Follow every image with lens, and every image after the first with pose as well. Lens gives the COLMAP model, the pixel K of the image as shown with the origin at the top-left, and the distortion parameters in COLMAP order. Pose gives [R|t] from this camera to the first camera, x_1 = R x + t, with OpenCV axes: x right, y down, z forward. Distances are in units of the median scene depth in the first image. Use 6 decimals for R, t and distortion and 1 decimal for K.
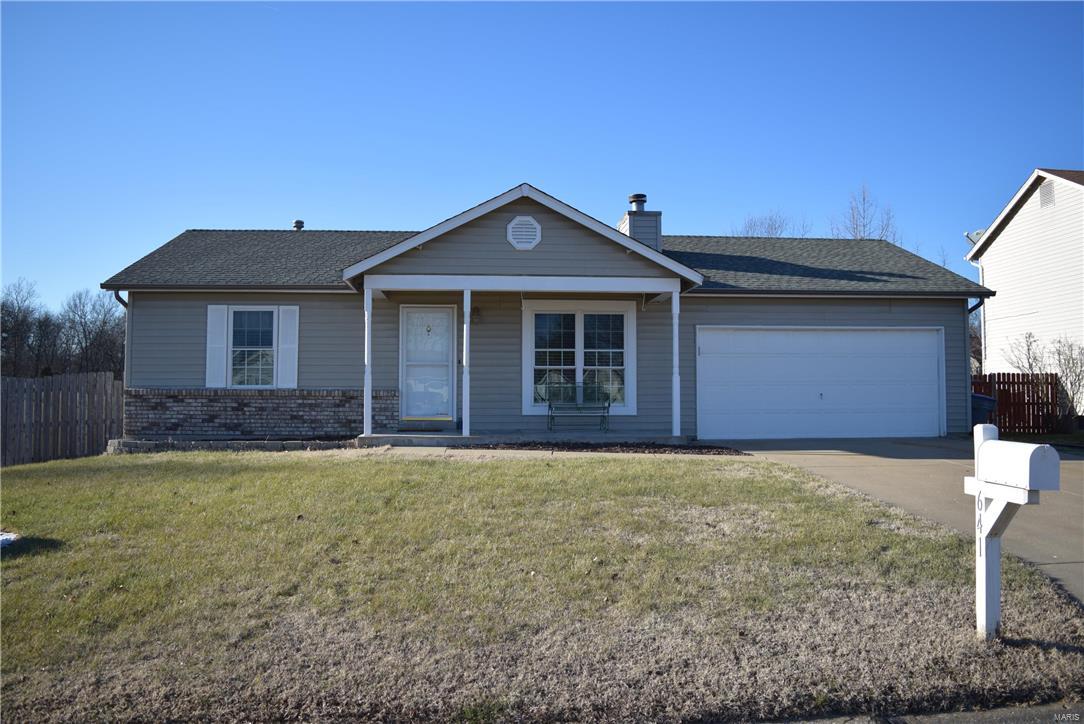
lens RADIAL K [[852.5, 0, 540.7], [0, 852.5, 354.9], [0, 0, 1]] dist [-0.098022, 0.019092]
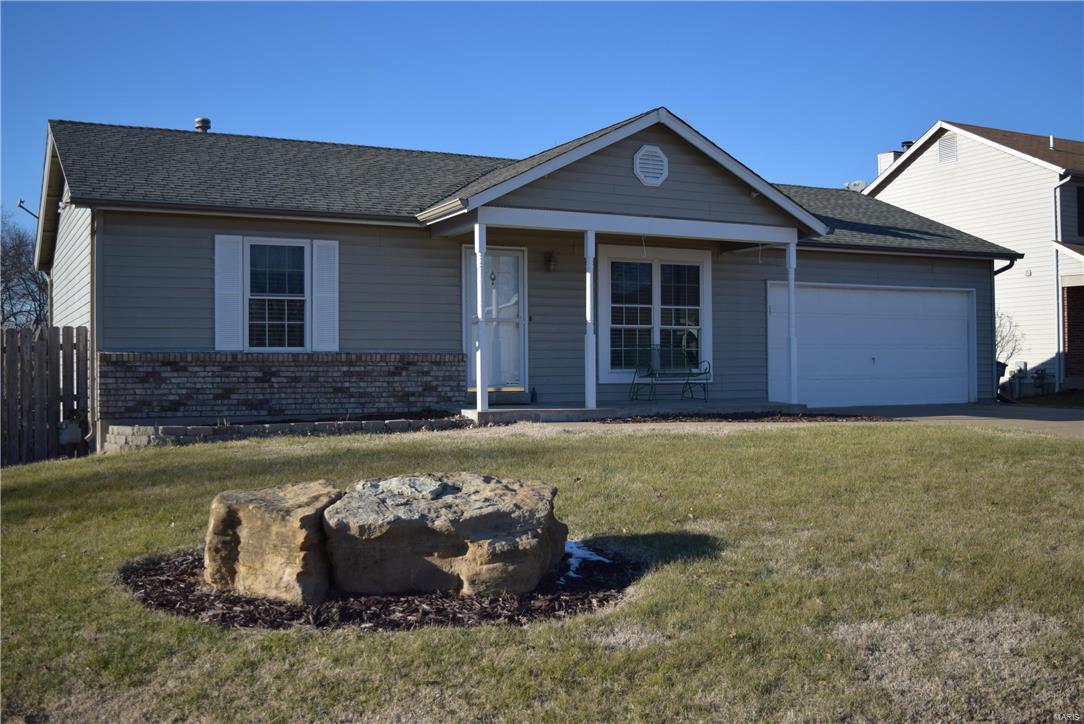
lens RADIAL K [[1123.7, 0, 542.0], [0, 1123.7, 362.0], [0, 0, 1]] dist [-0.070664, 0.006734]
pose [[0.919323, -0.002940, 0.393492, -0.513680], [-0.013543, 0.999143, 0.039106, 0.007708], [-0.393270, -0.041280, 0.918496, 0.017452]]
